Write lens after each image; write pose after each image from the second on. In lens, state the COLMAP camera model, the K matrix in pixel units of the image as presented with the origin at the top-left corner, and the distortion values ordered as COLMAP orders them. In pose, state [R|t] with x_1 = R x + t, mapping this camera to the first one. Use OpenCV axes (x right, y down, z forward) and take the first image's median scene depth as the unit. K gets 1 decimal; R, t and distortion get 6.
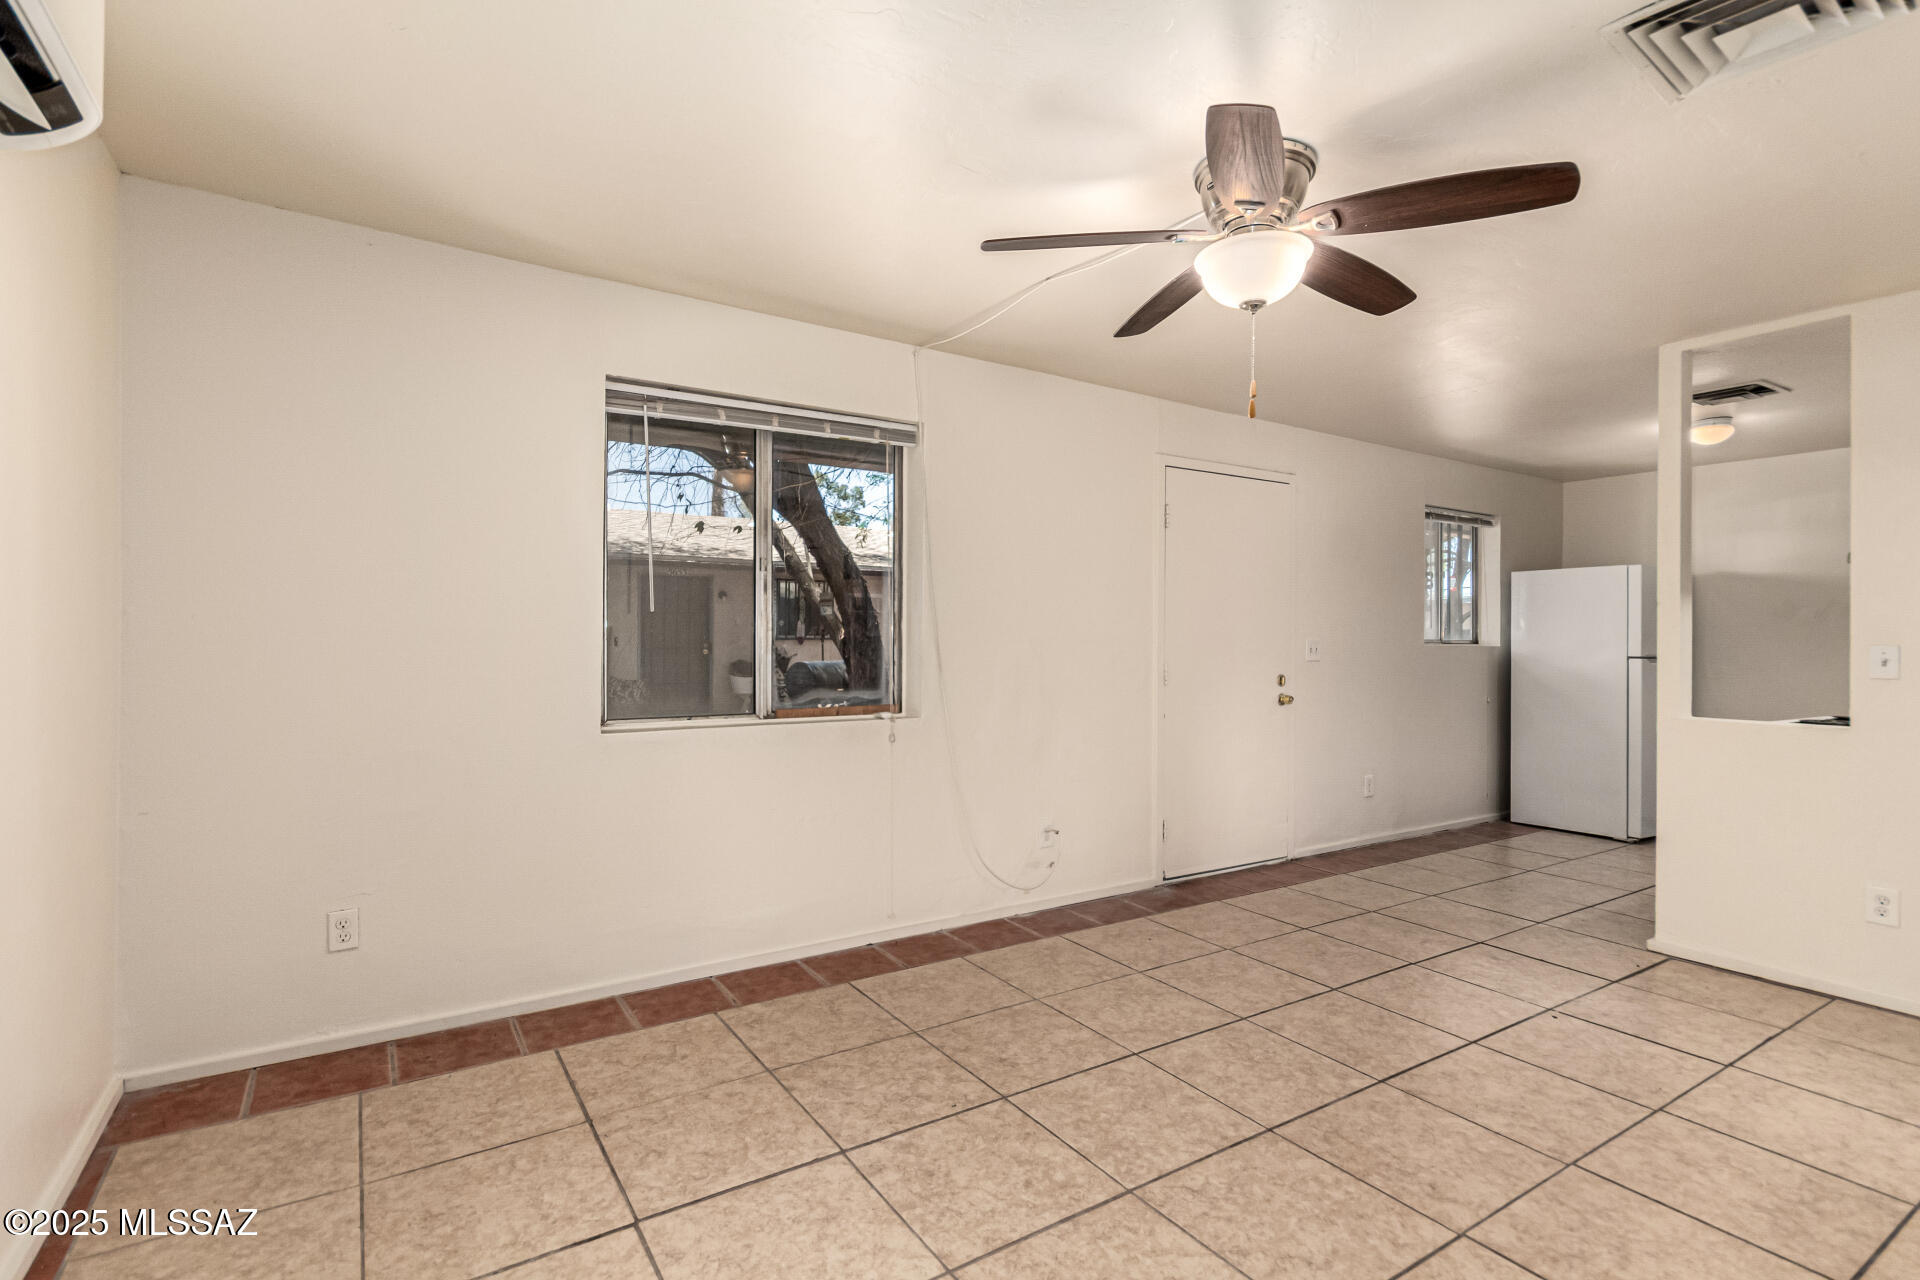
lens RADIAL K [[895.0, 0, 951.4], [0, 895.0, 644.2], [0, 0, 1]] dist [0.014612, -0.002589]
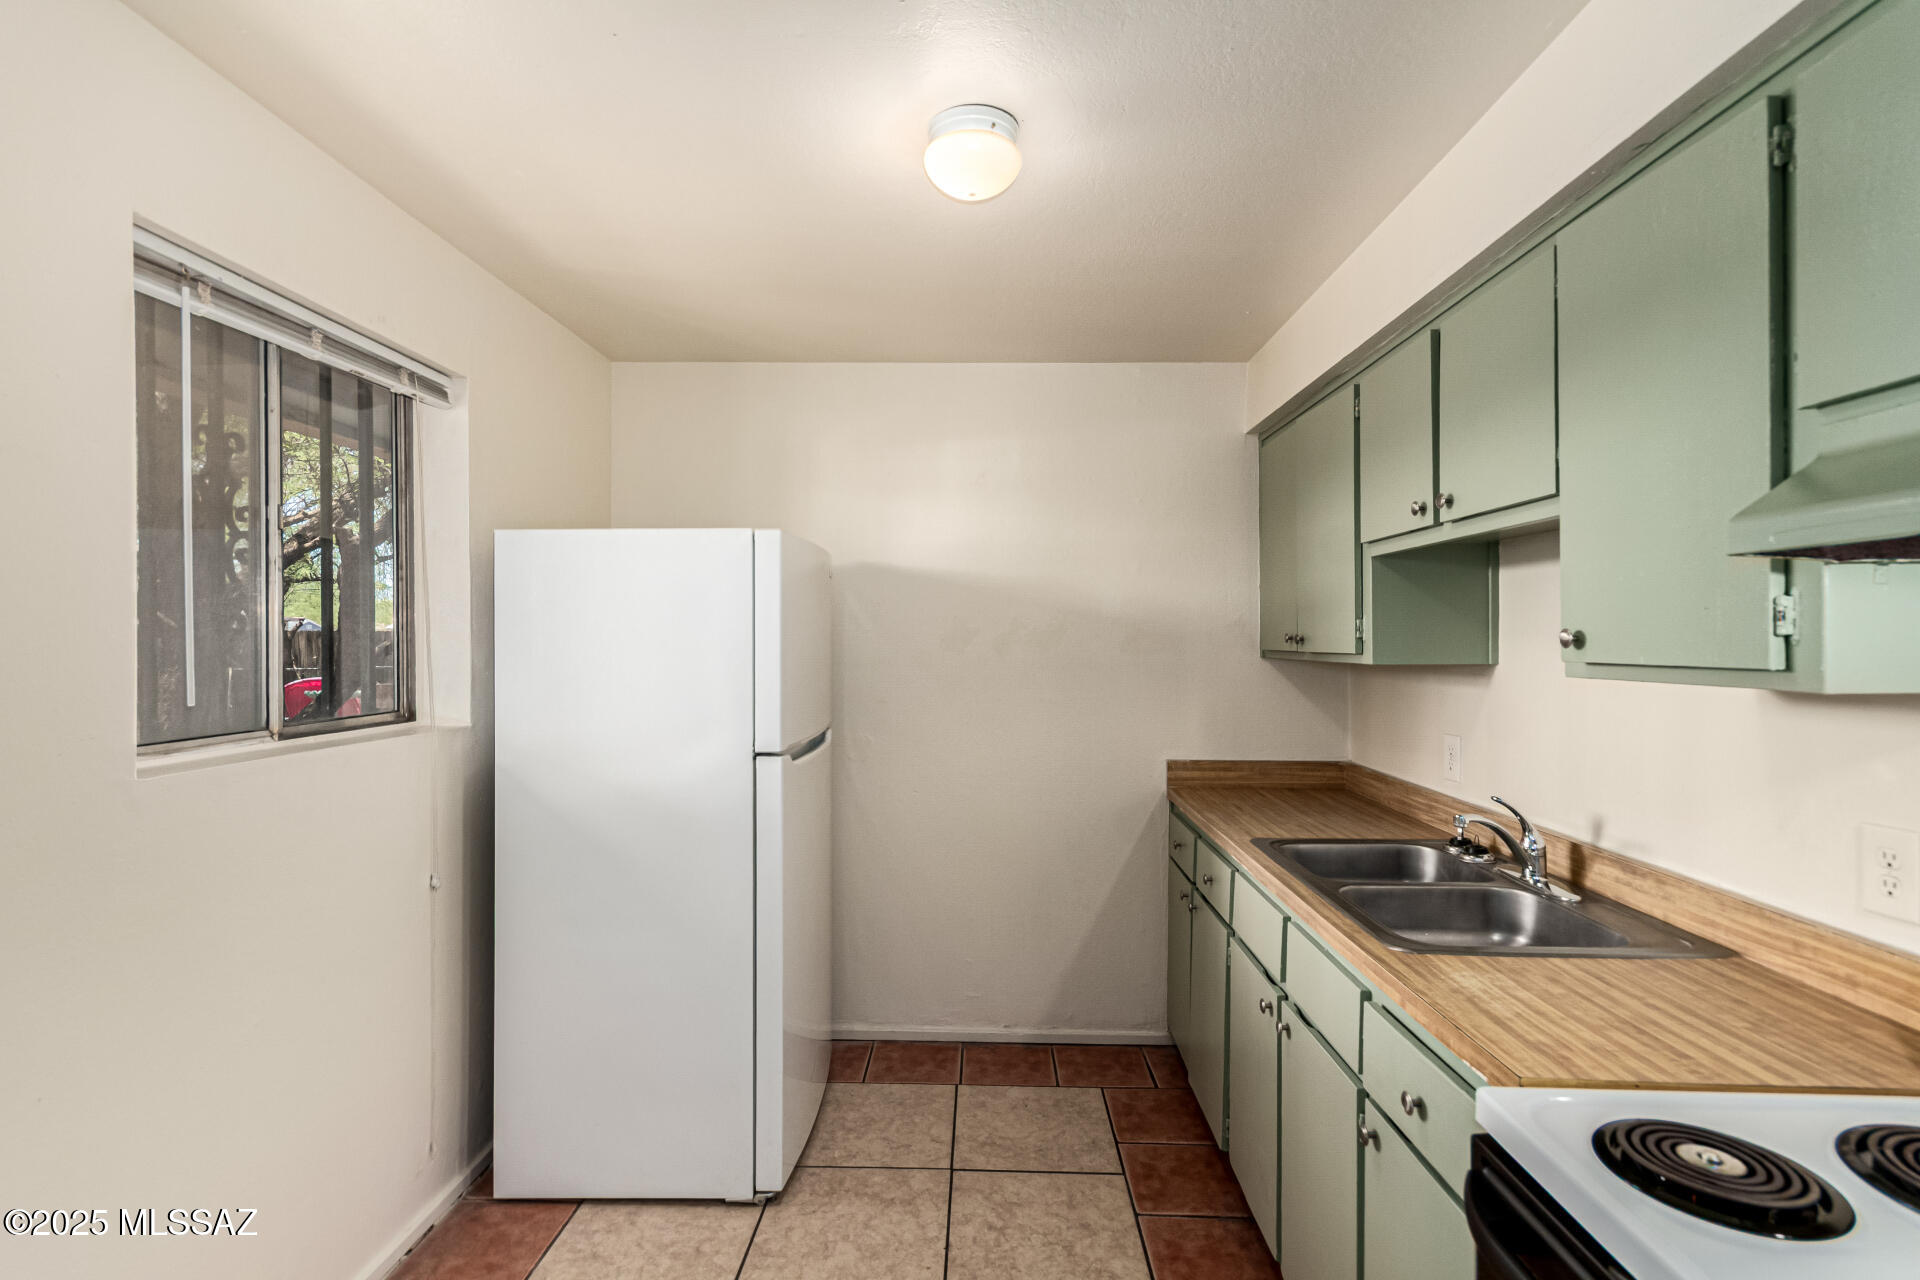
lens RADIAL K [[895.0, 0, 962.9], [0, 895.0, 636.6], [0, 0, 1]] dist [0.014612, -0.002589]
pose [[0.559312, 0.000080, 0.828957, 0.793700], [-0.005153, 0.999981, 0.003380, -0.073873], [-0.828941, -0.006162, 0.559301, 1.192017]]
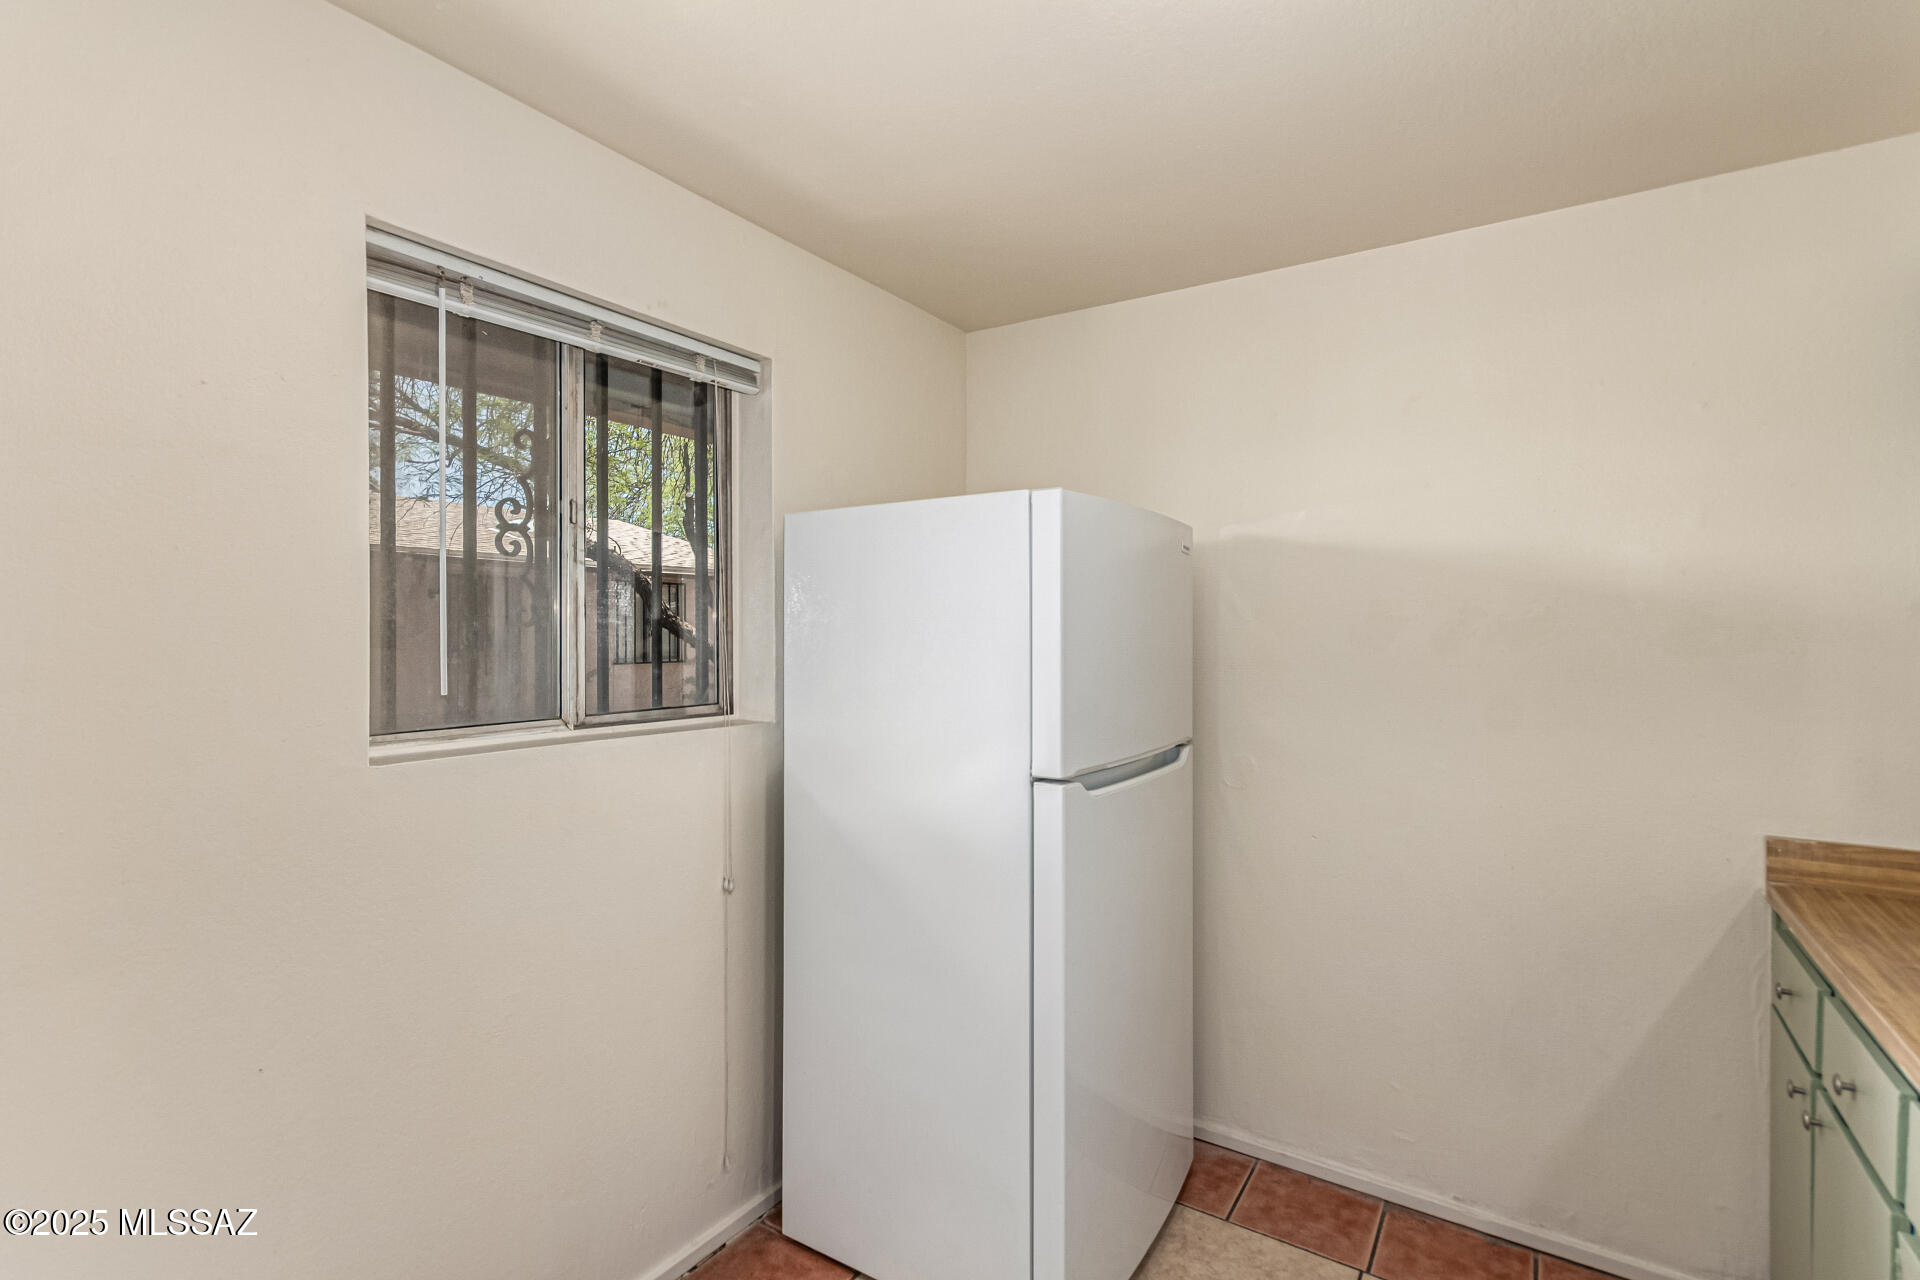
lens RADIAL K [[895.0, 0, 954.2], [0, 895.0, 624.8], [0, 0, 1]] dist [0.014612, -0.002589]
pose [[0.909504, 0.003533, 0.415681, 1.015932], [-0.002375, 0.999992, -0.003304, -0.070457], [-0.415689, 0.002018, 0.909504, 1.241763]]
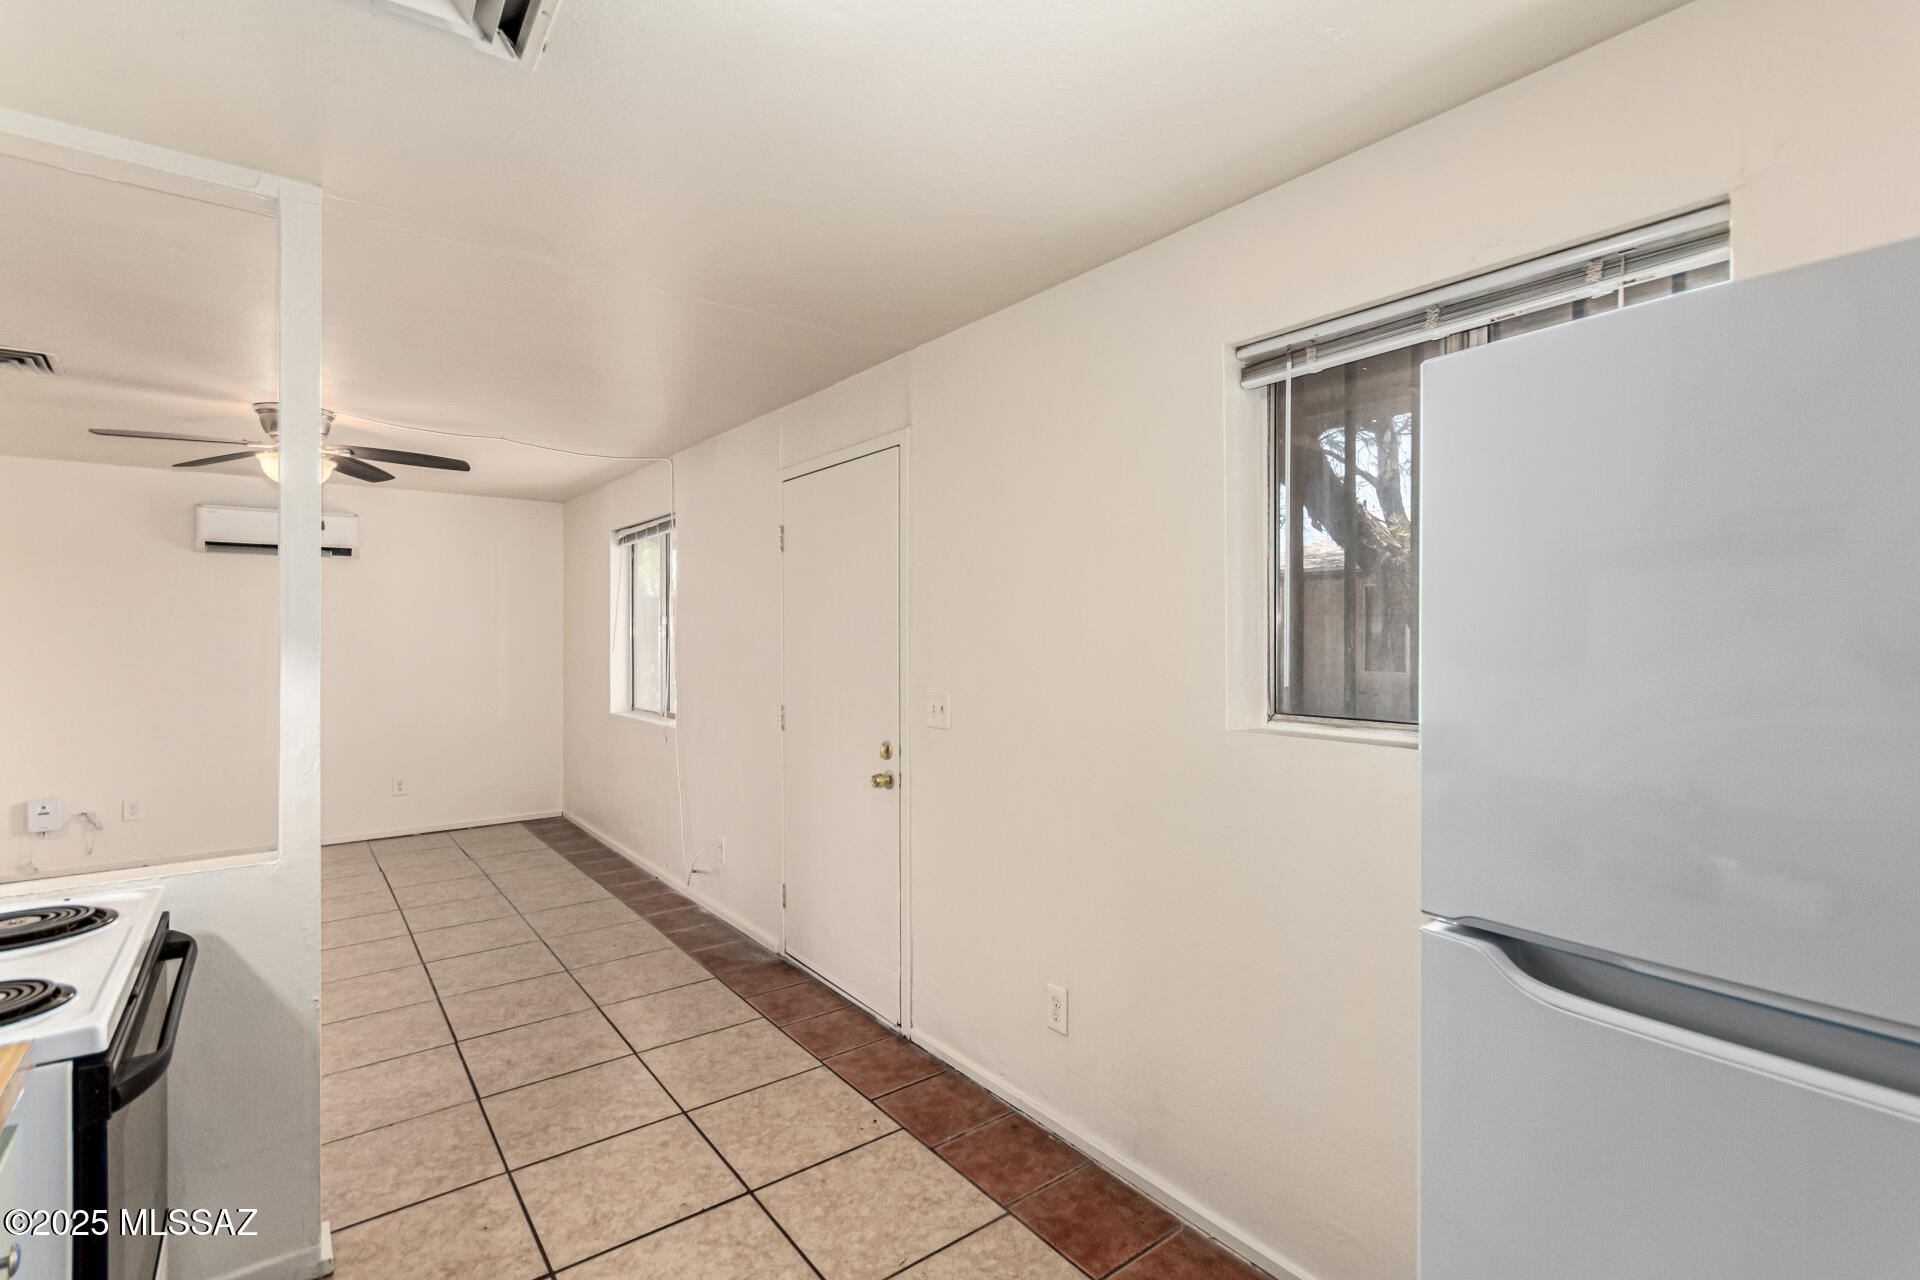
lens RADIAL K [[895.0, 0, 971.1], [0, 895.0, 639.9], [0, 0, 1]] dist [0.014612, -0.002589]
pose [[0.082829, 0.004894, -0.996552, 1.573752], [0.002212, 0.999985, 0.005094, -0.068770], [0.996561, -0.002626, 0.082817, 1.543436]]
